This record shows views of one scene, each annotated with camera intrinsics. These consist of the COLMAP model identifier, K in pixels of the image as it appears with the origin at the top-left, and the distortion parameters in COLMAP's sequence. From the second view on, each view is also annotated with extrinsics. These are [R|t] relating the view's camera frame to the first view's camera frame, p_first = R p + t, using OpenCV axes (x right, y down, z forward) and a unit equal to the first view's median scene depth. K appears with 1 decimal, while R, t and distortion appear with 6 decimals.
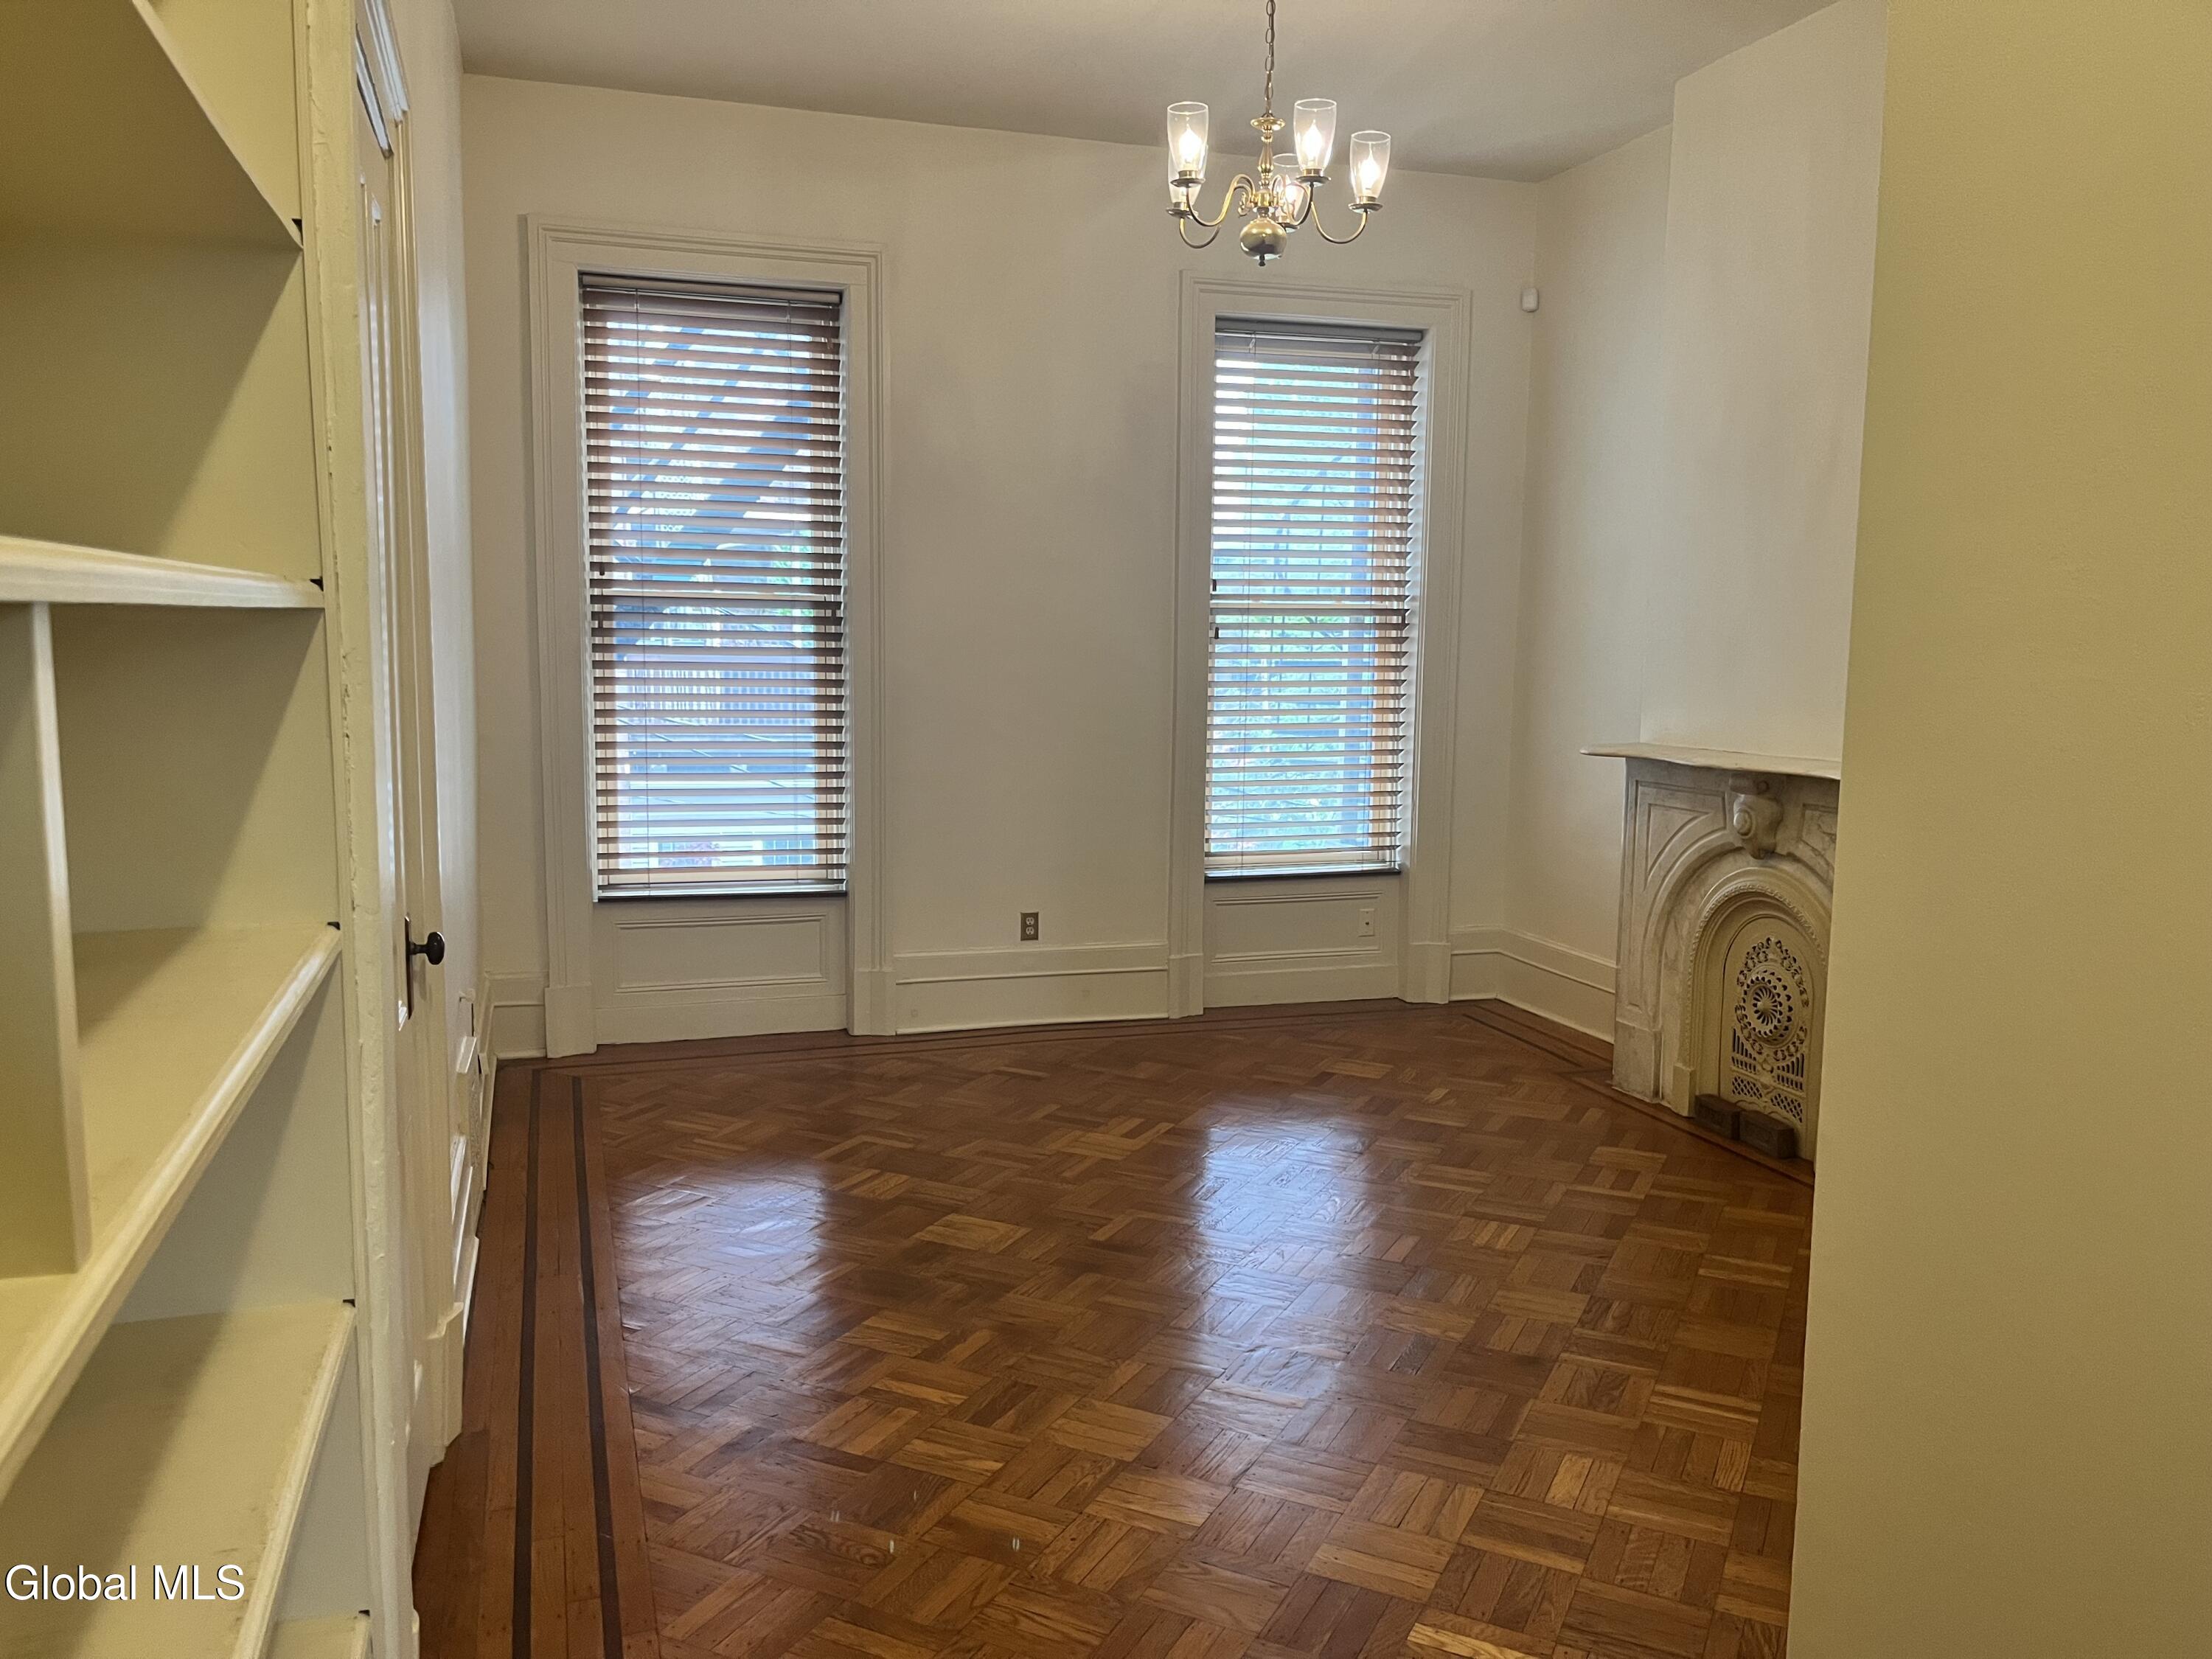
lens RADIAL K [[1672.2, 0, 1106.4], [0, 1672.2, 819.8], [0, 0, 1]] dist [0.015032, 0.003052]
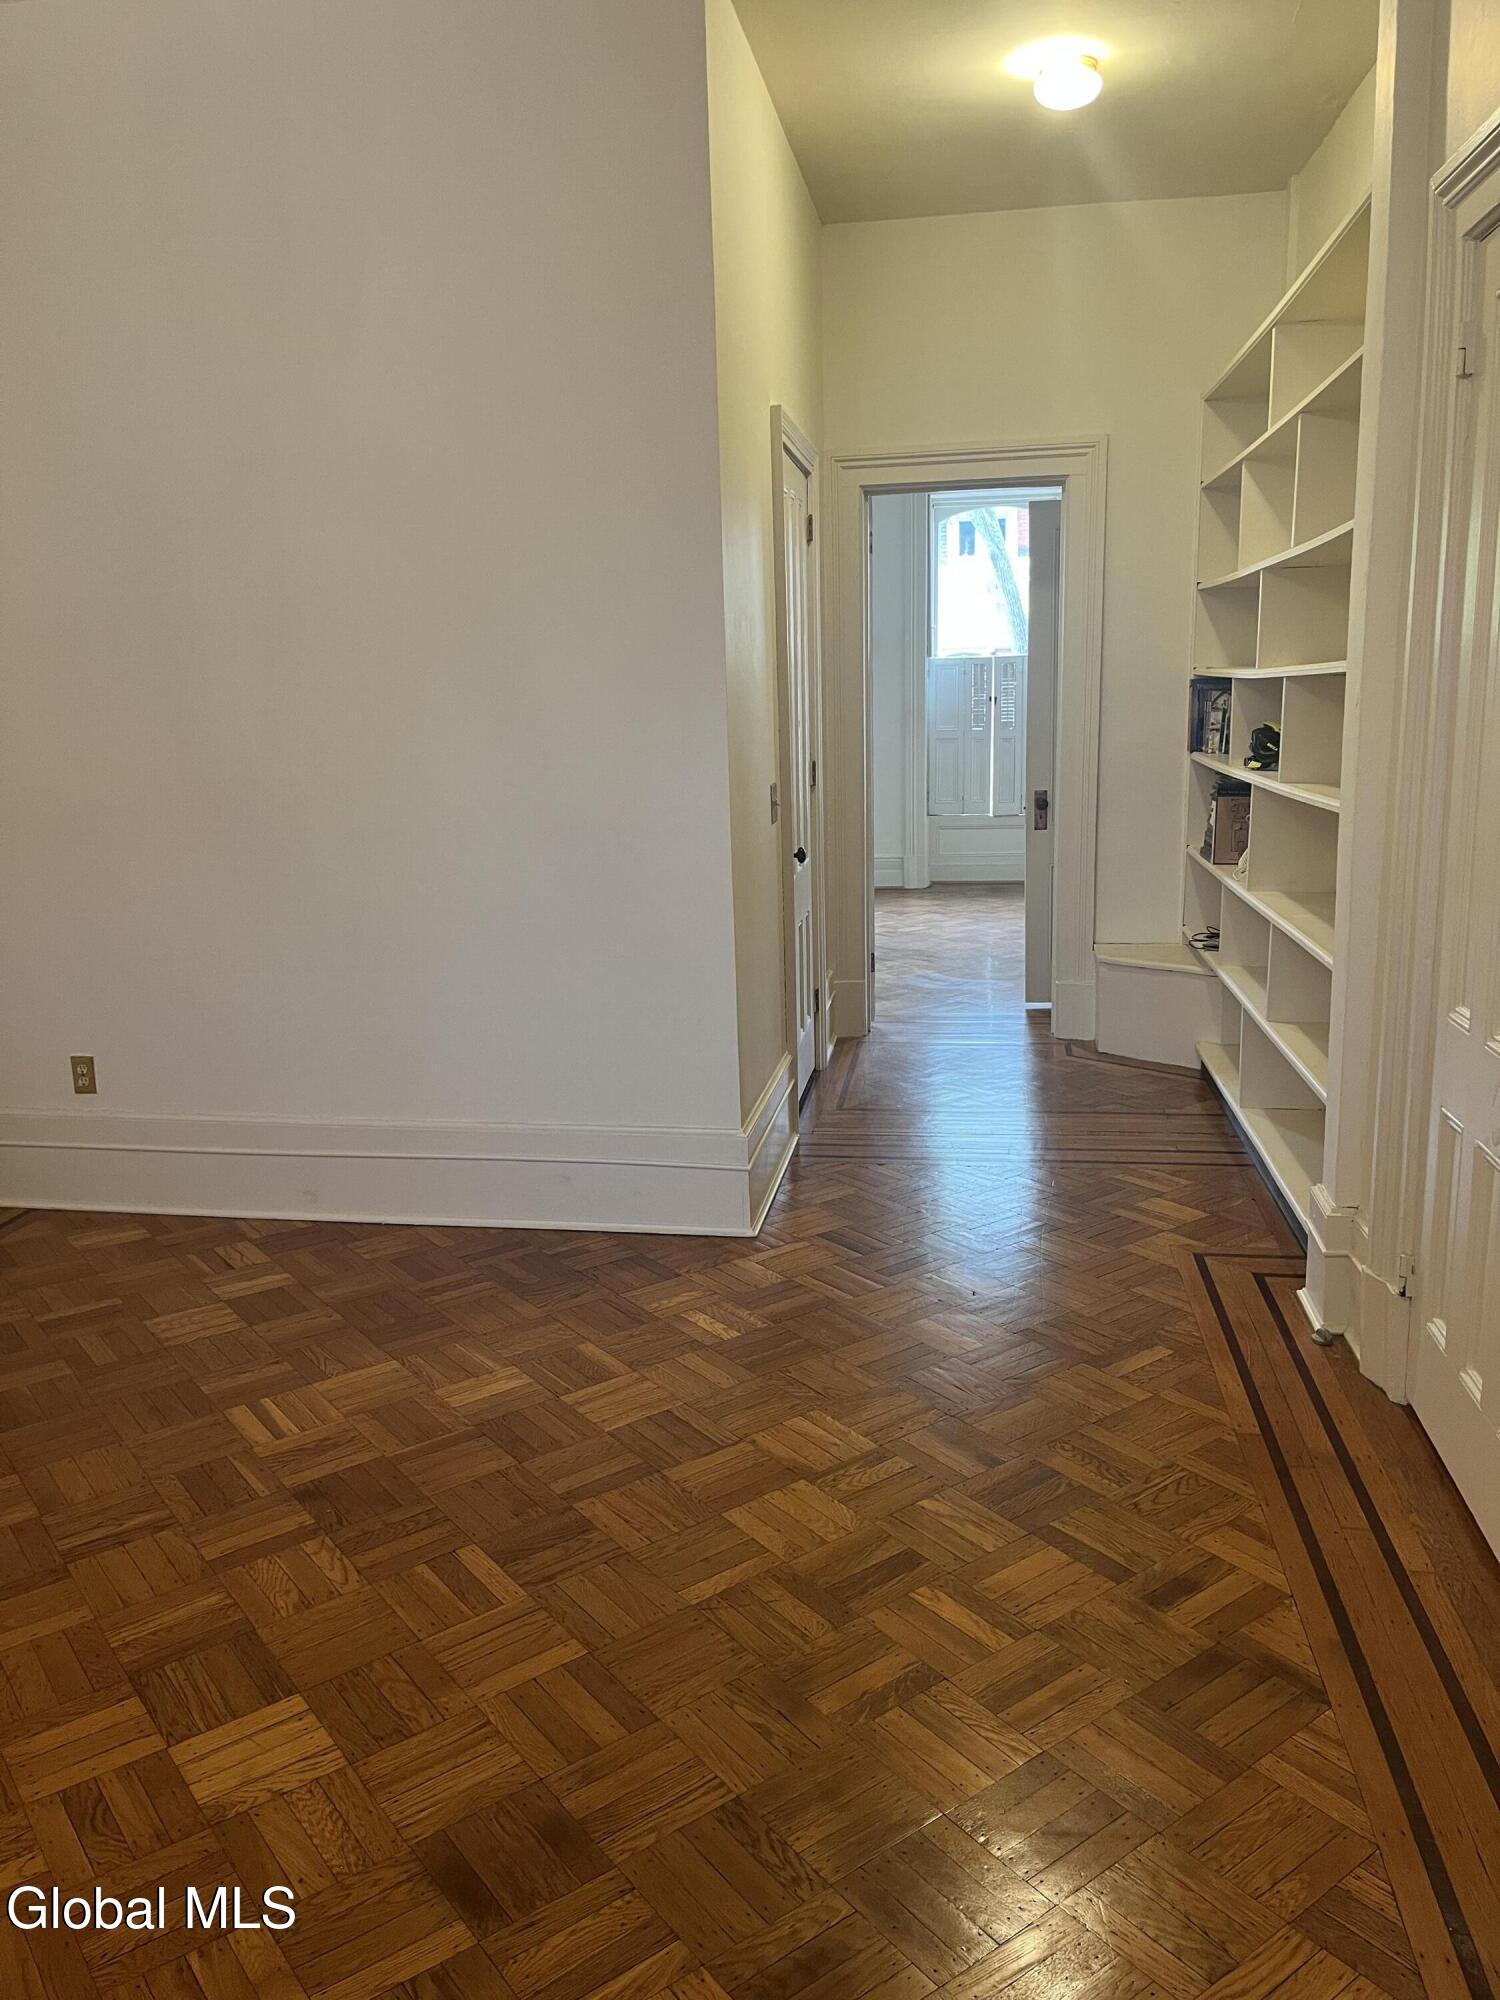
lens RADIAL K [[1512.0, 0, 750.0], [0, 1512.0, 999.3], [0, 0, 1]] dist [0.015032, 0.003052]
pose [[-0.892521, -0.086647, 0.442604, -0.349391], [0.061747, 0.948655, 0.310228, -0.203475], [-0.446759, 0.304215, -0.841344, 1.707525]]
